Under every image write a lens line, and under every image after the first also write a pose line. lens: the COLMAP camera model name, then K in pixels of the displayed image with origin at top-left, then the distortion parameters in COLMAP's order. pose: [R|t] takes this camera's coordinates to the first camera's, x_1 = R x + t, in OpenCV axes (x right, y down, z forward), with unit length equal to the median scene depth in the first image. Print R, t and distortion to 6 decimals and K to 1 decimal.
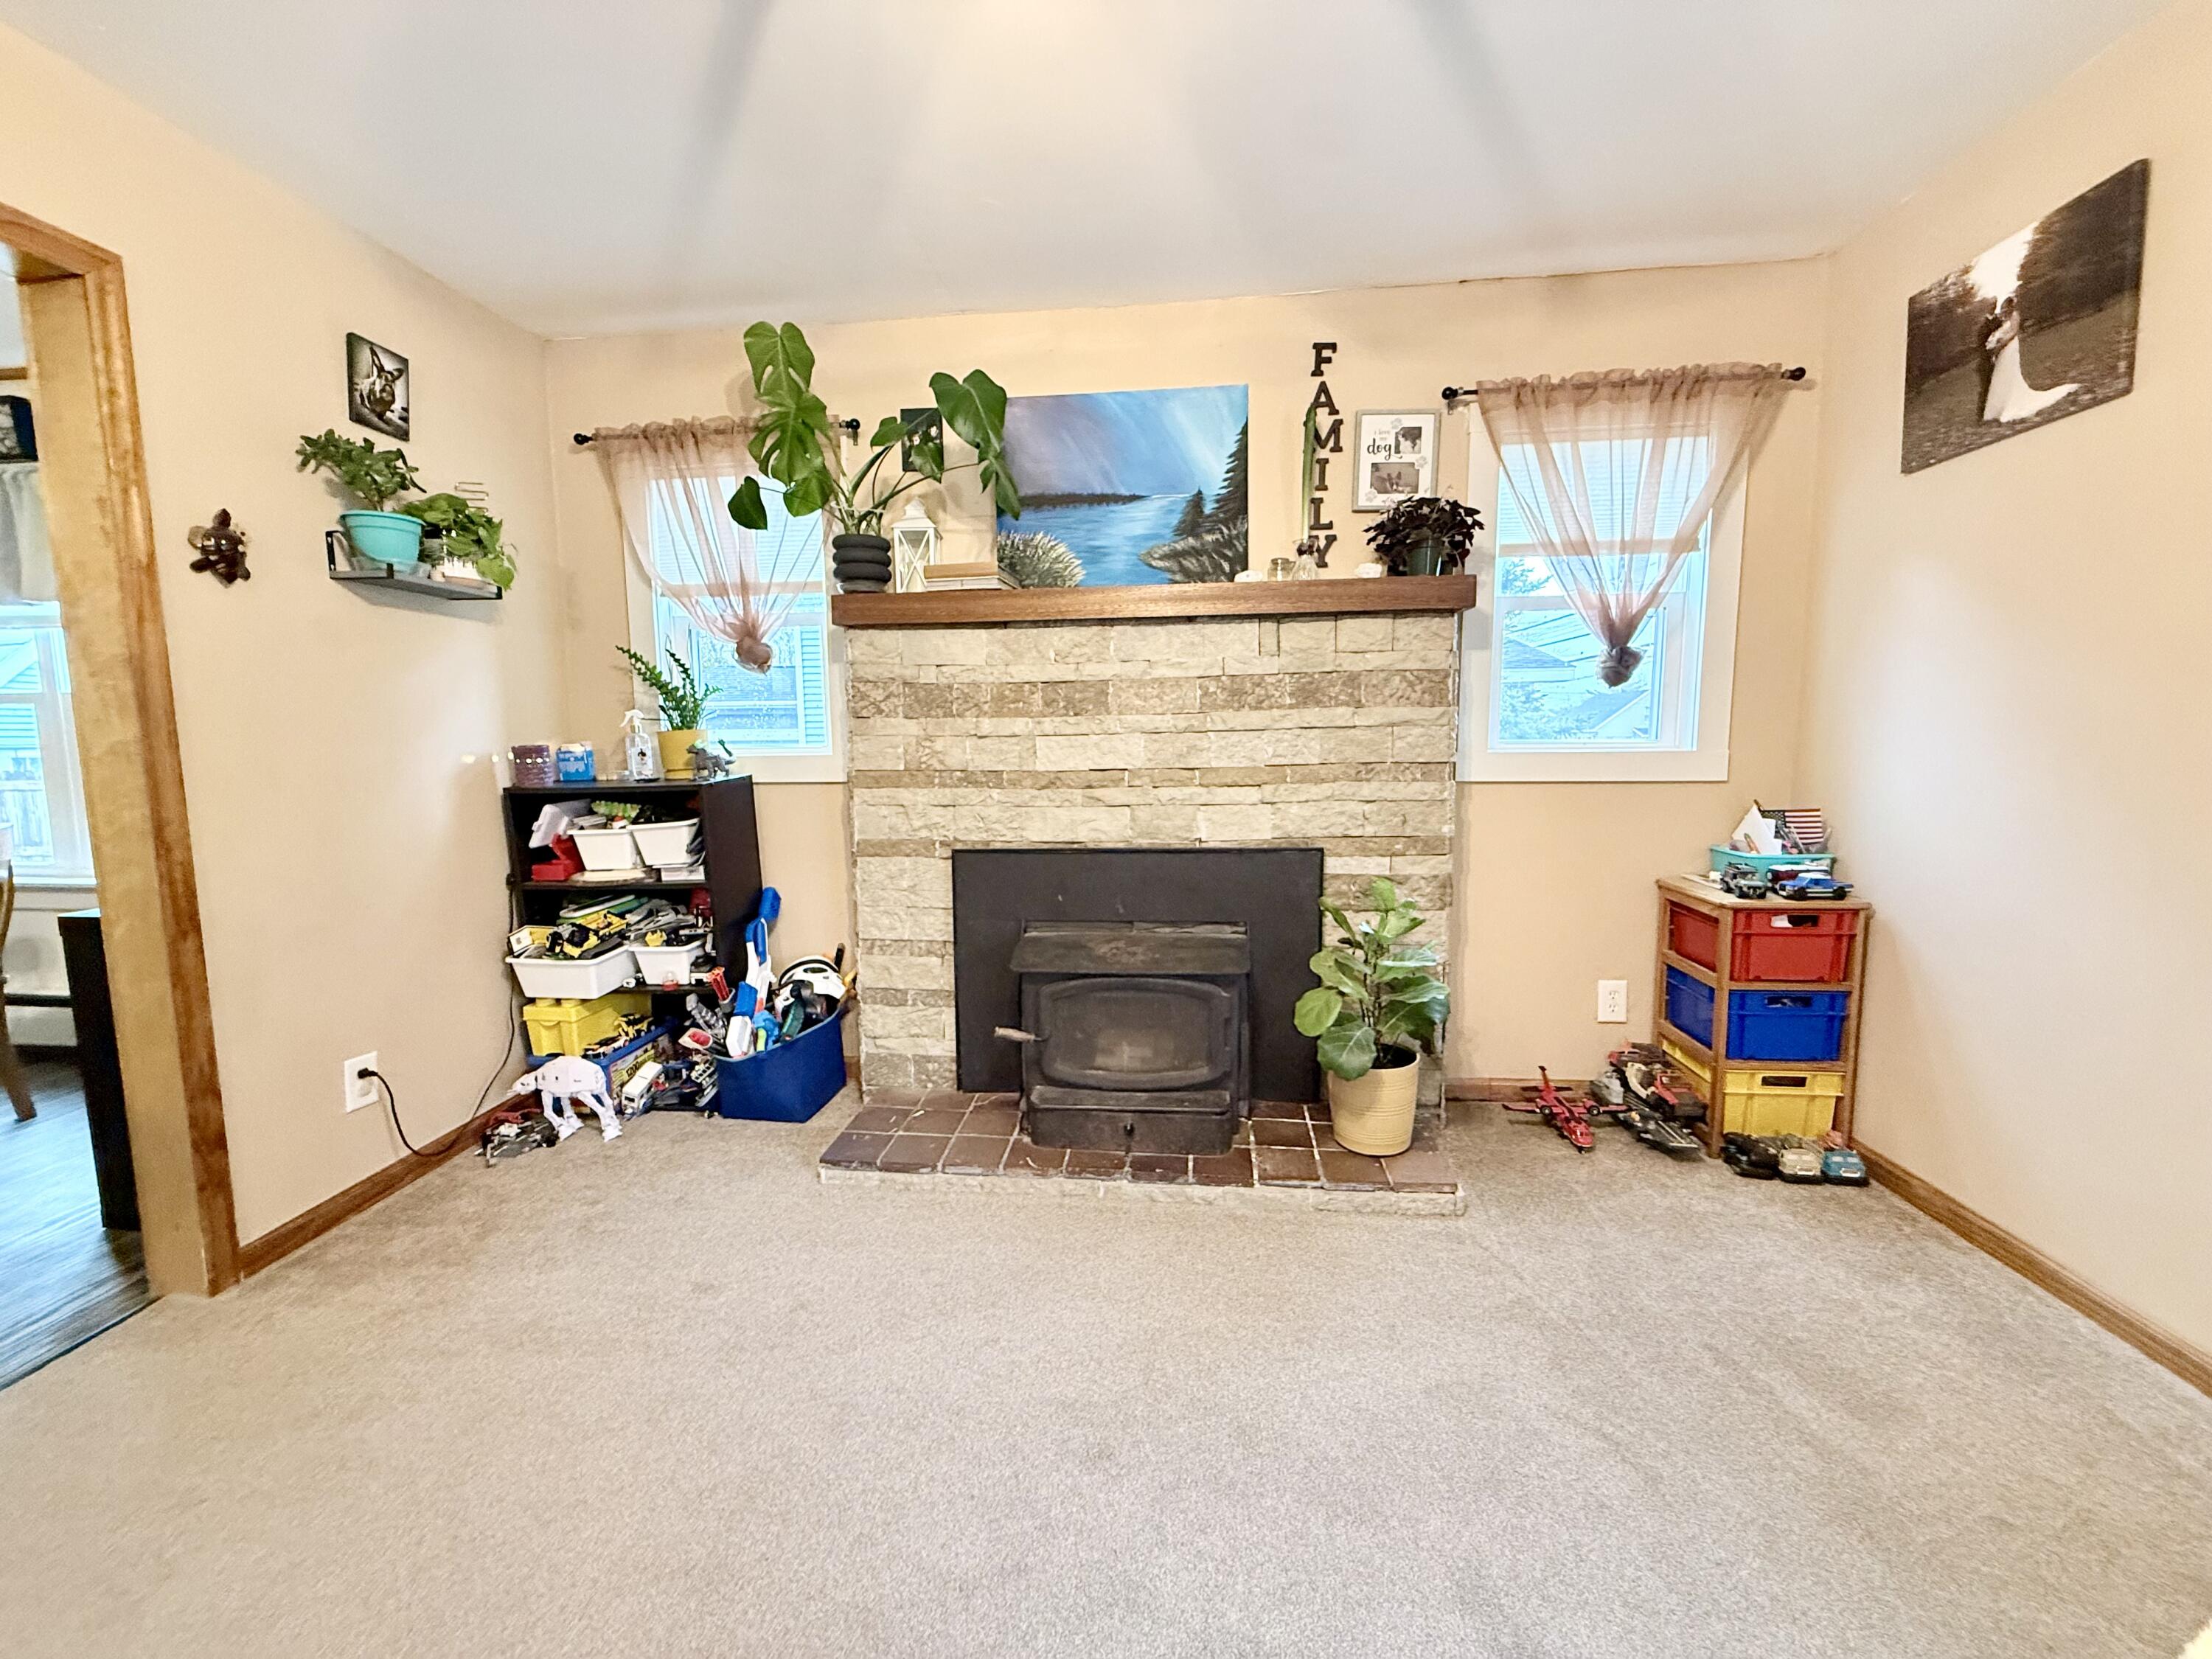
lens RADIAL K [[877.0, 0, 1103.4], [0, 877.0, 830.7], [0, 0, 1]] dist [0.002102, -0.000752]
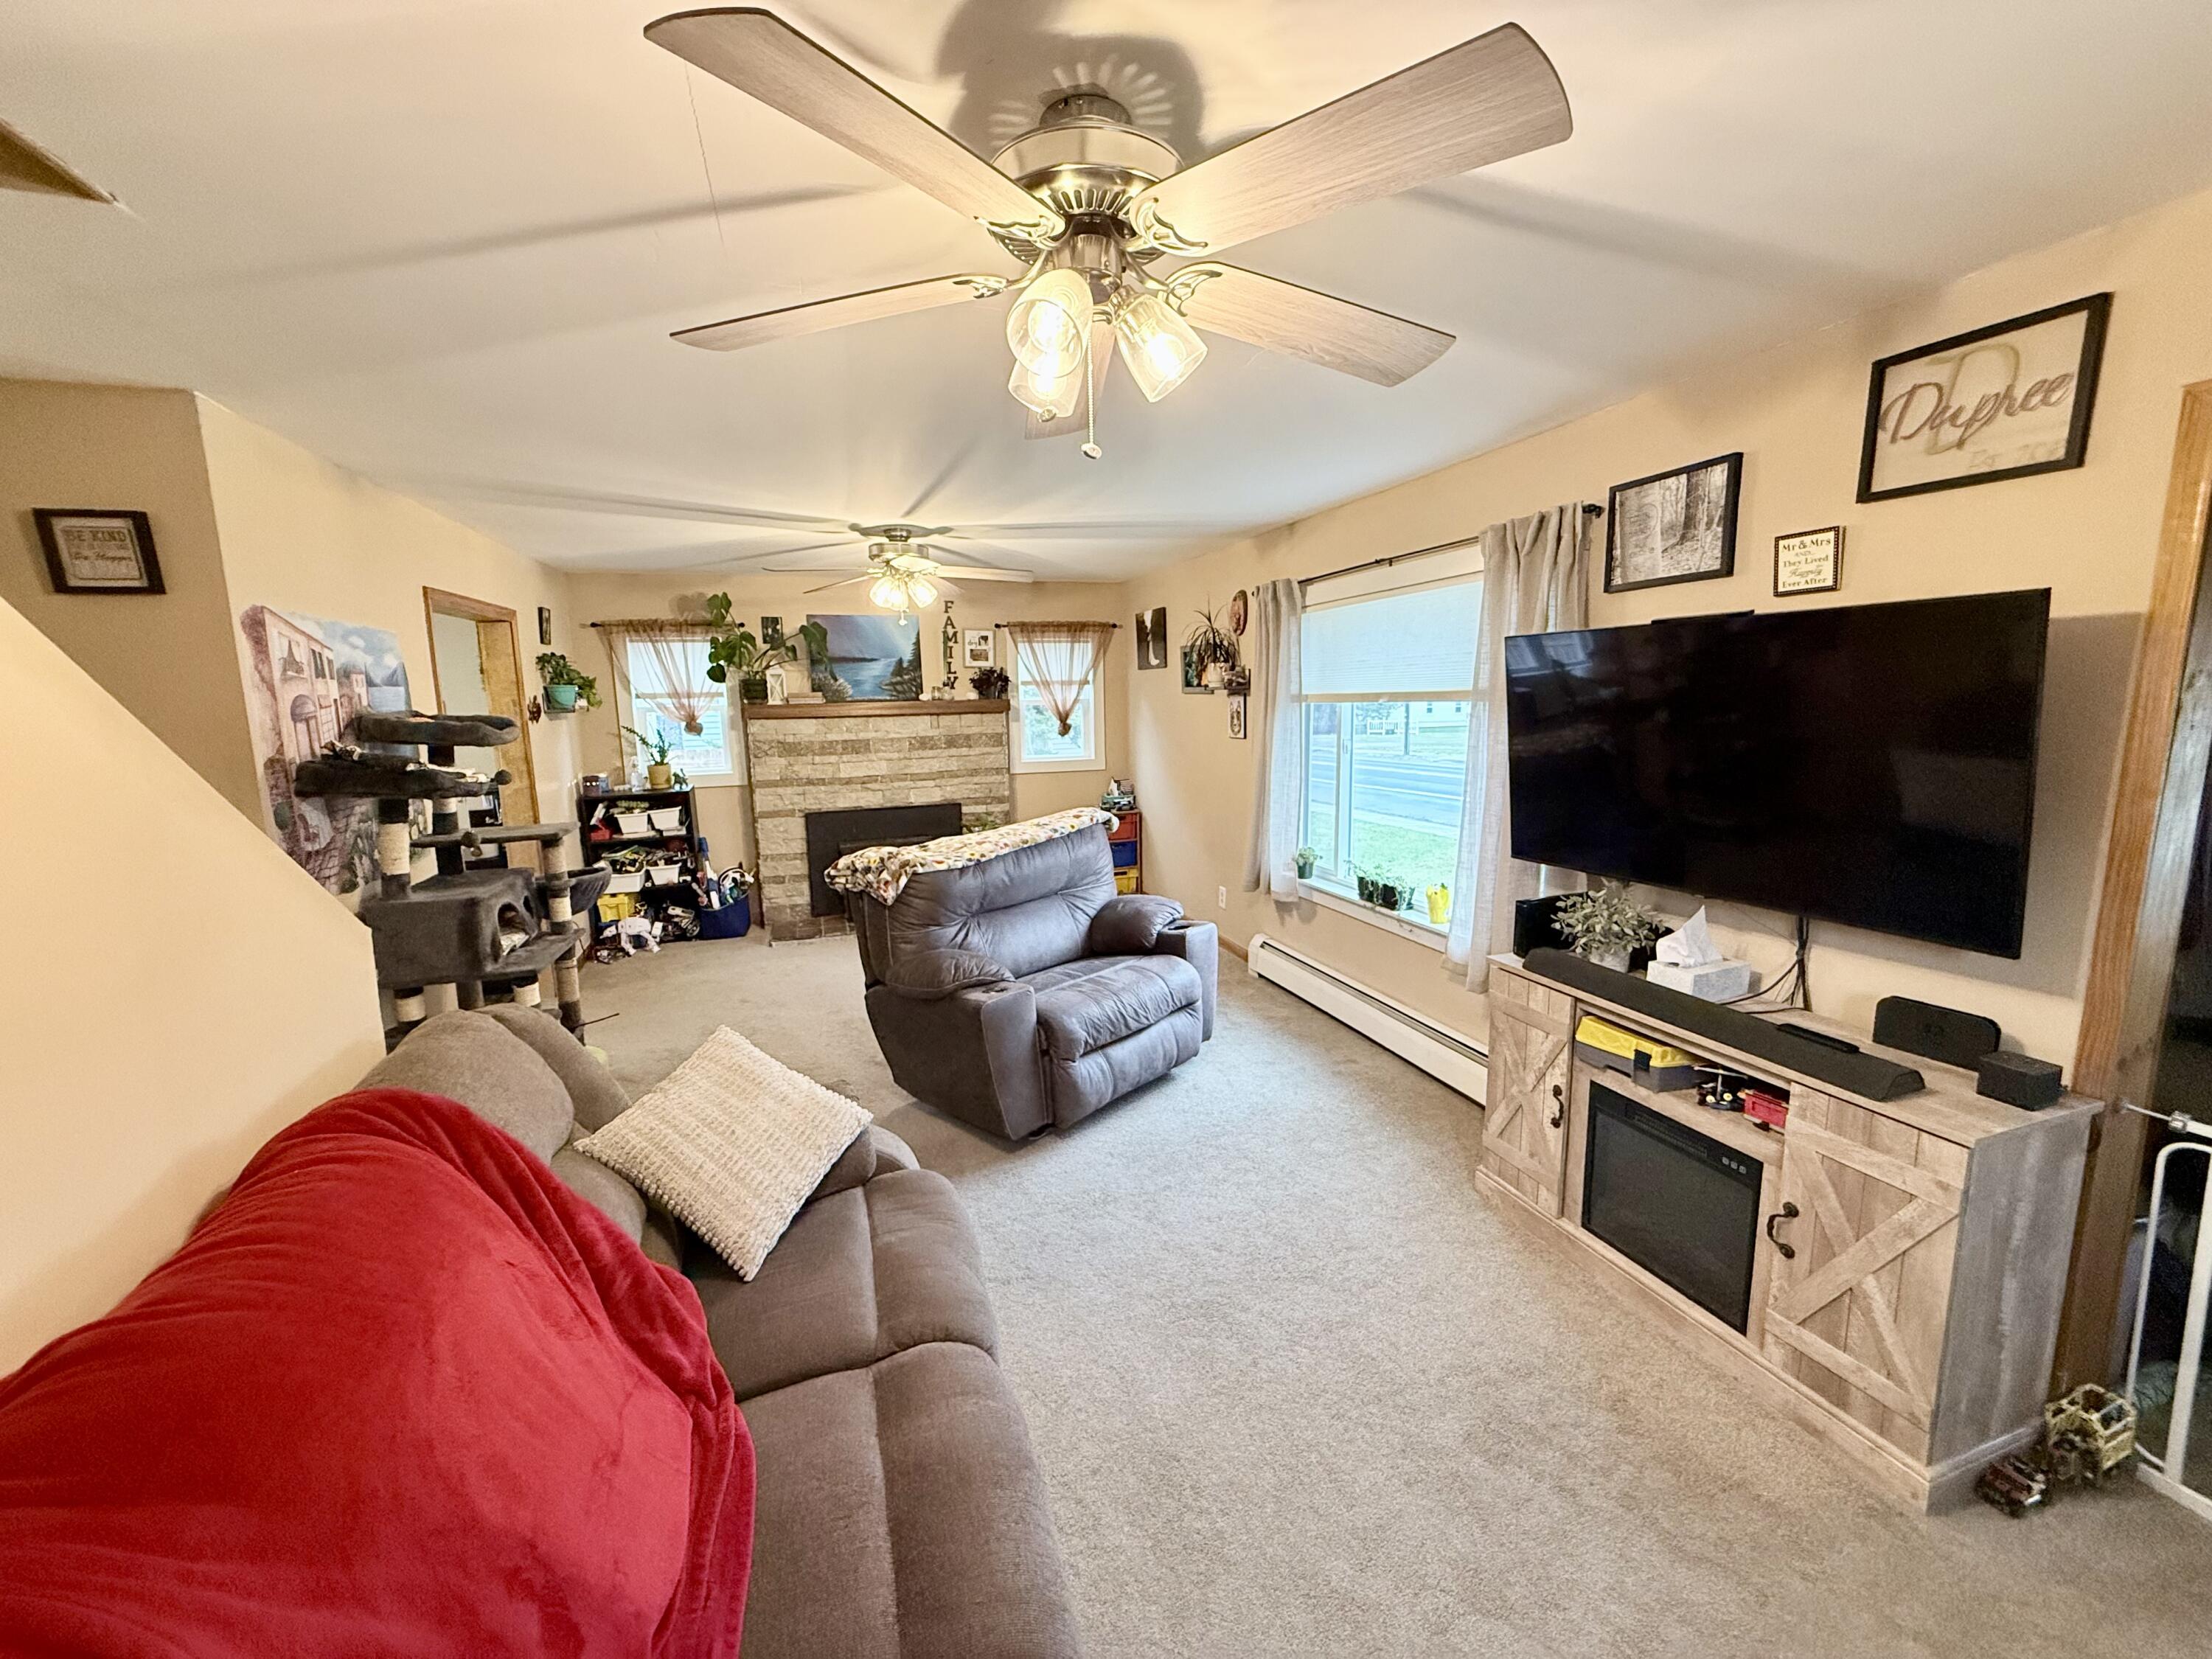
lens RADIAL K [[877.0, 0, 1103.4], [0, 877.0, 830.7], [0, 0, 1]] dist [0.002102, -0.000752]
pose [[0.914844, -0.070234, 0.397652, -0.382085], [0.053023, 0.997125, 0.054129, -0.015698], [-0.400310, -0.028435, 0.915938, -1.477139]]
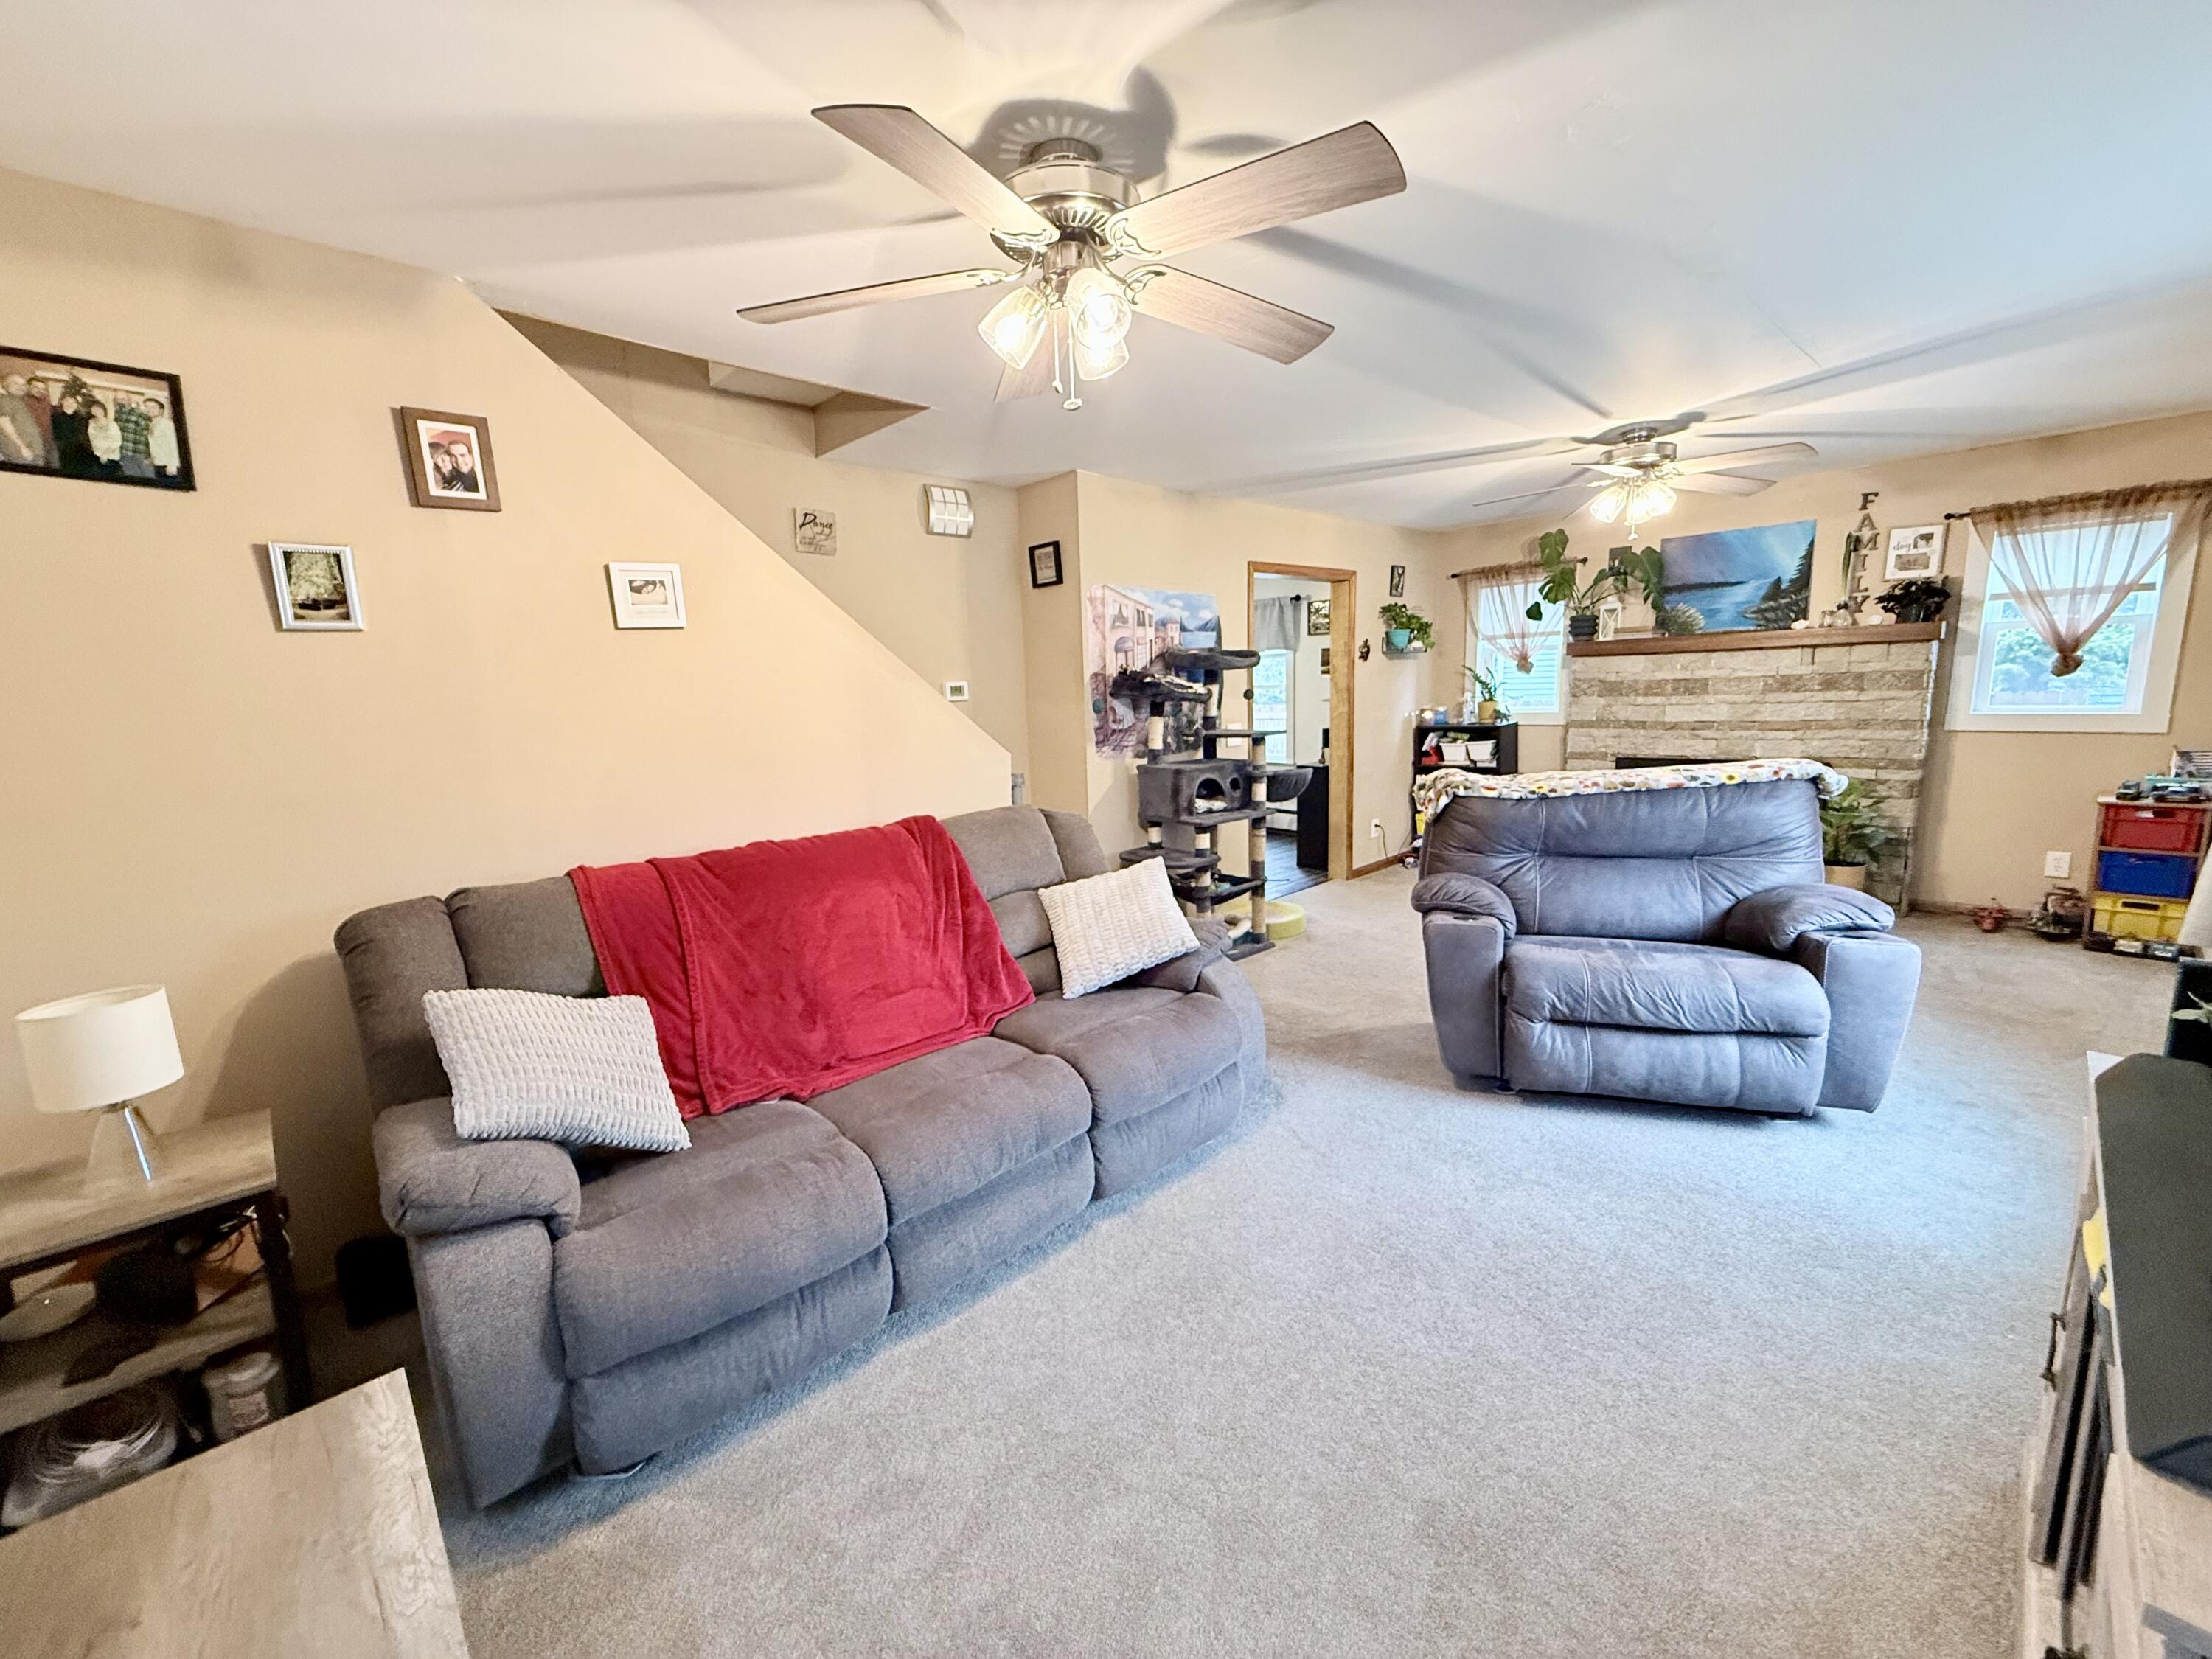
lens RADIAL K [[877.0, 0, 1103.4], [0, 877.0, 830.7], [0, 0, 1]] dist [0.002102, -0.000752]
pose [[0.749899, 0.093494, -0.654912, 0.320669], [-0.042313, 0.994715, 0.093553, 0.053465], [0.660198, -0.042444, 0.749892, -1.505583]]
